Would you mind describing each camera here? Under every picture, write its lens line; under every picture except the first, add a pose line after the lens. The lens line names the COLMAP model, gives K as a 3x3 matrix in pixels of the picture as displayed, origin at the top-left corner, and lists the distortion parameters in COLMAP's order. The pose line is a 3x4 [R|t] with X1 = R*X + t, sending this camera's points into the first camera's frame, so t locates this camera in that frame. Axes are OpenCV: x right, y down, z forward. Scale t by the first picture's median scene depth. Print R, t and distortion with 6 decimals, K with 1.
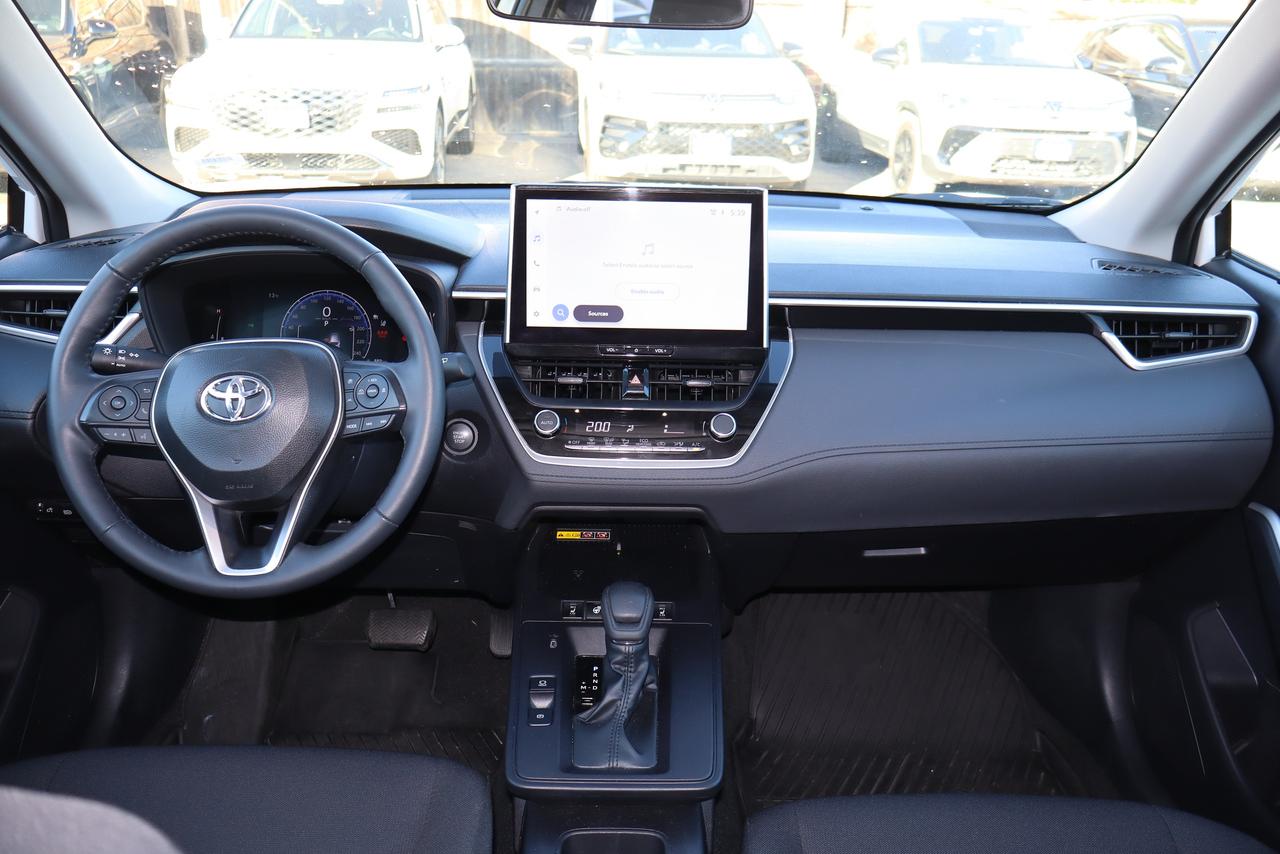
lens RADIAL K [[1034.3, 0, 640.0], [0, 1034.3, 427.0], [0, 0, 1]] dist [0.004092, 0.001858]
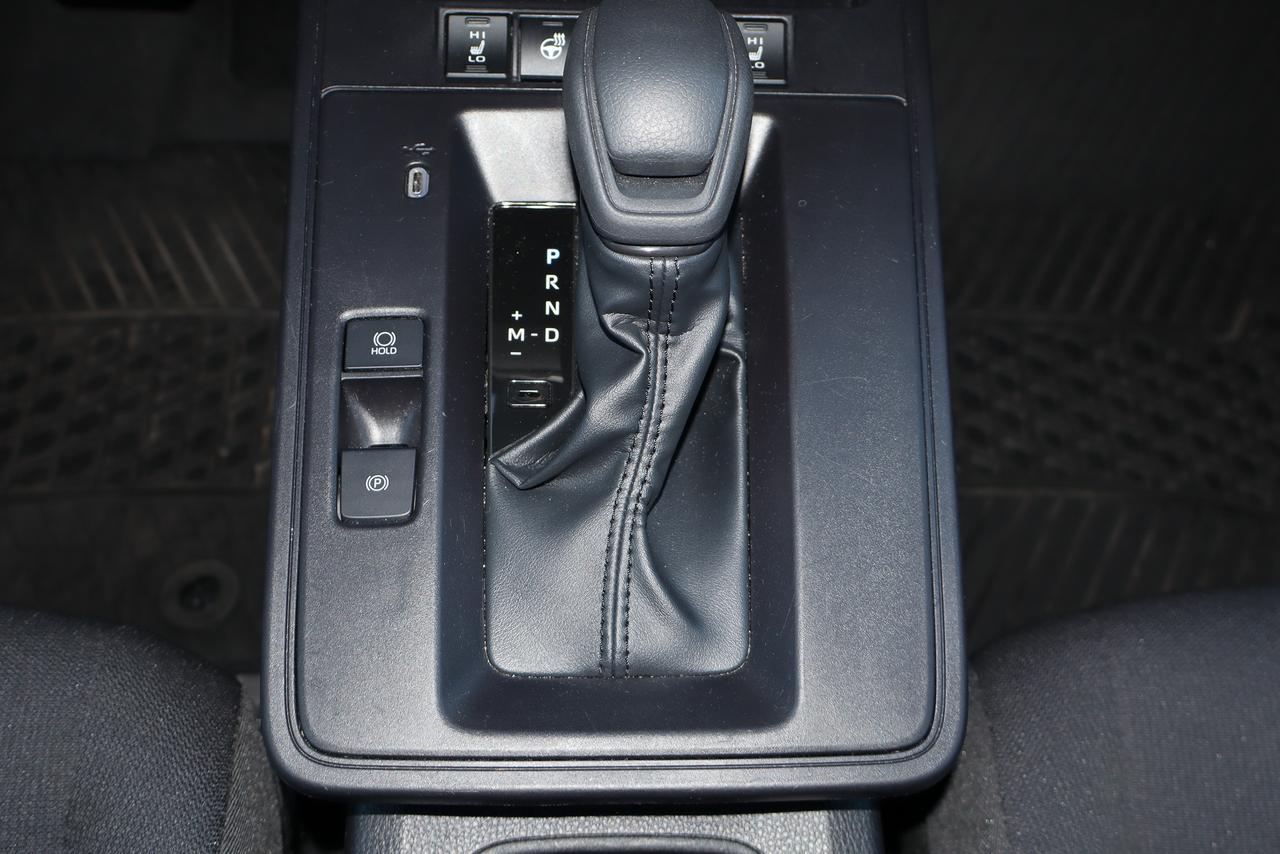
lens RADIAL K [[1289.6, 0, 640.0], [0, 1289.6, 427.0], [0, 0, 1]] dist [-0.005091, -0.001176]
pose [[0.999804, -0.003097, 0.019529, -0.023638], [-0.009291, 0.798272, 0.602225, 0.030303], [-0.017455, -0.602289, 0.798088, 0.653286]]
